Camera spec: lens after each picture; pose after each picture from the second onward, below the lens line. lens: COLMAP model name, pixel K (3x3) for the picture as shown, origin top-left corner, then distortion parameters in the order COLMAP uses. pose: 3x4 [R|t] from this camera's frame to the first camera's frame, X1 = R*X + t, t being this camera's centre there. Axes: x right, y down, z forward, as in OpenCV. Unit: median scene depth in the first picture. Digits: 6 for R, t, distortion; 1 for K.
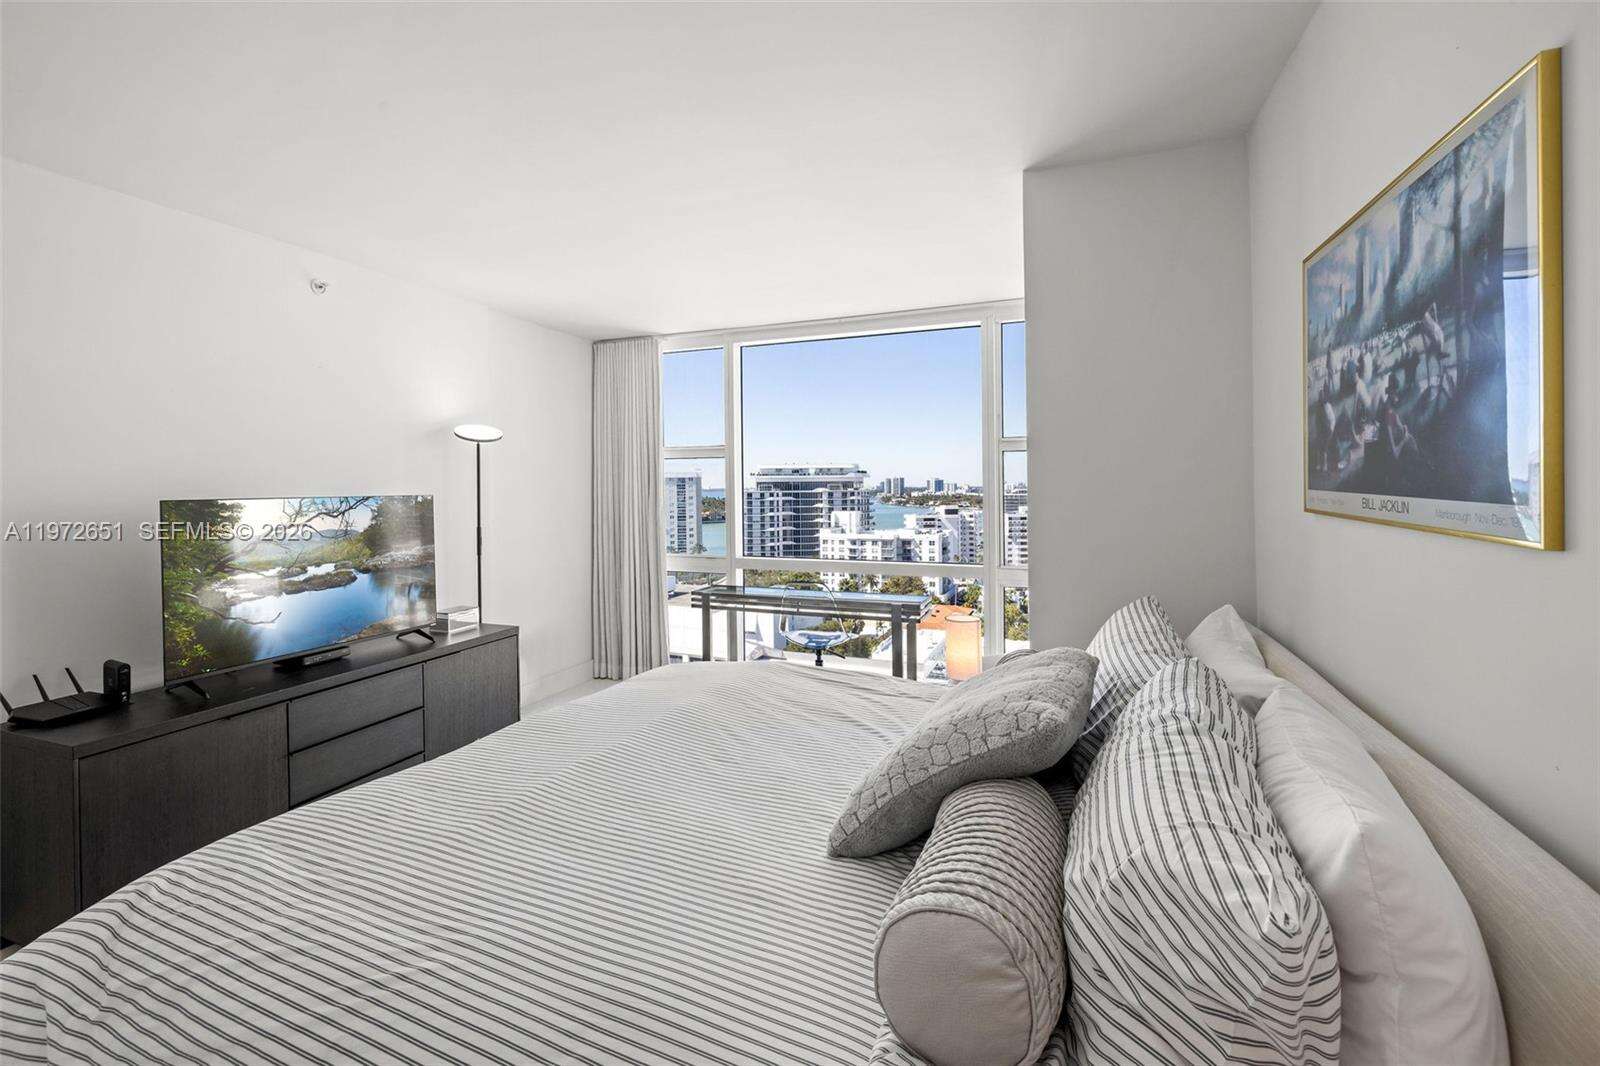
lens RADIAL K [[697.3, 0, 785.3], [0, 697.3, 442.9], [0, 0, 1]] dist [-0.003623, 0.000977]
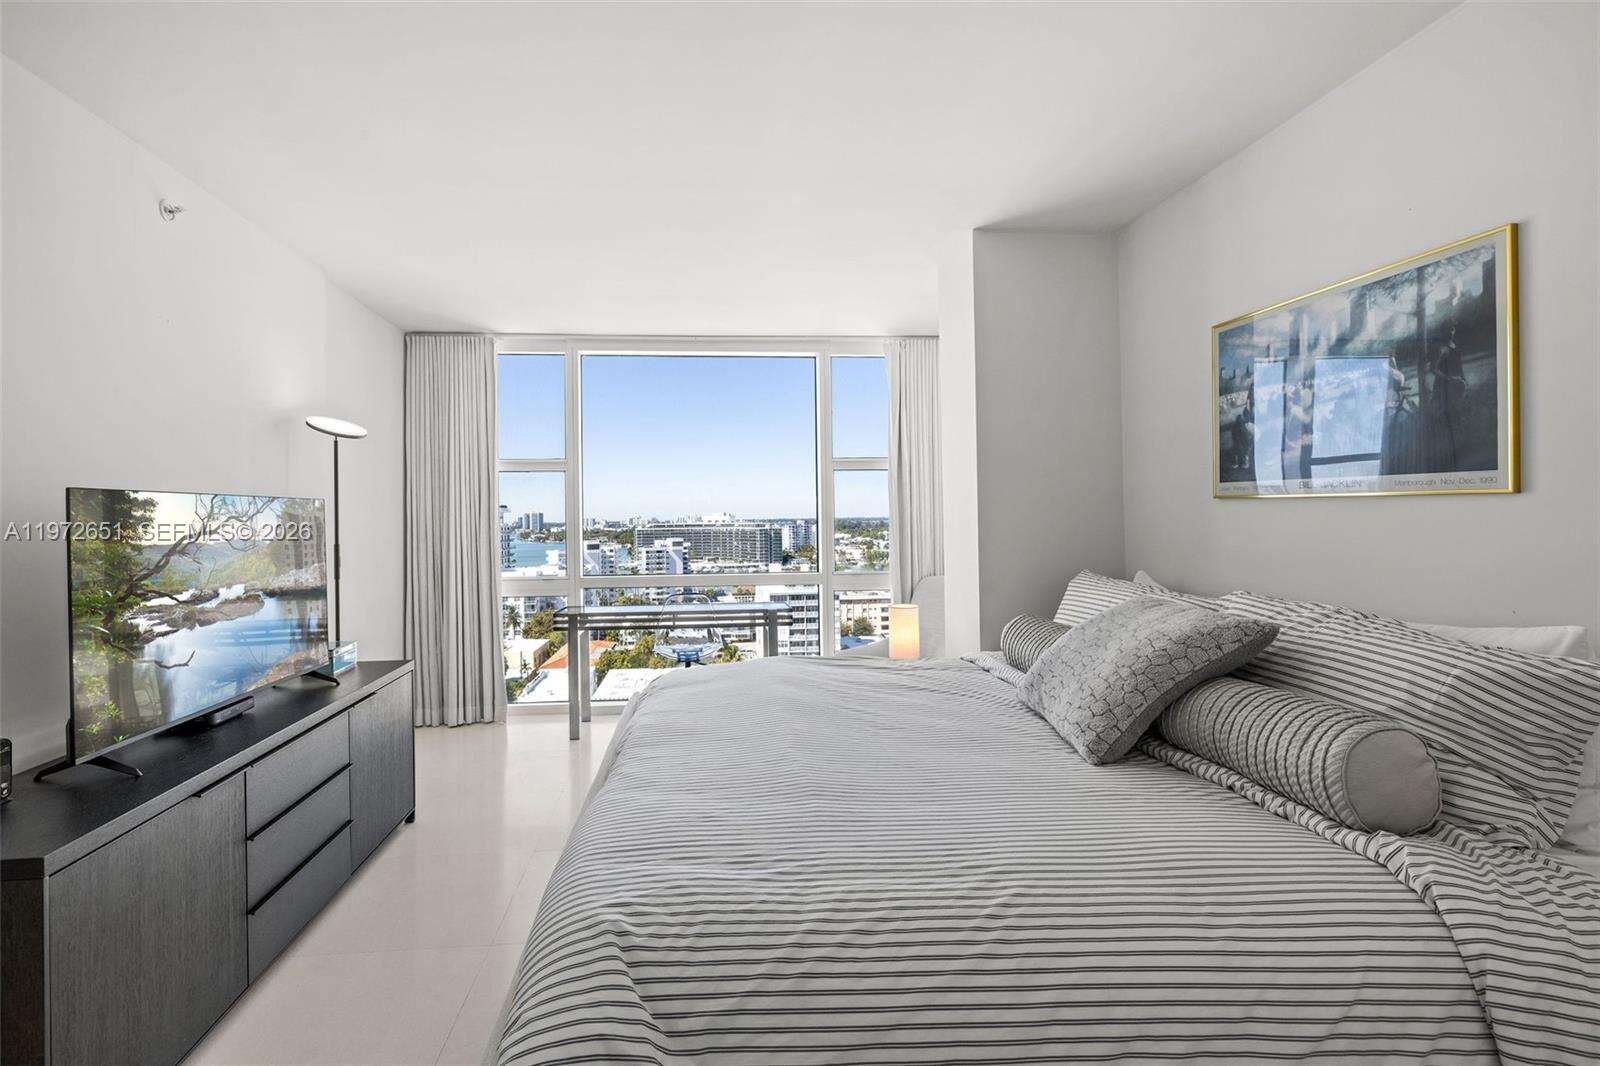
lens RADIAL K [[697.3, 0, 758.7], [0, 697.3, 463.2], [0, 0, 1]] dist [-0.003623, 0.000977]
pose [[0.891991, 0.027921, 0.451189, -0.485050], [-0.018300, 0.999503, -0.025674, 0.051097], [-0.451682, 0.014644, 0.892059, 0.082668]]
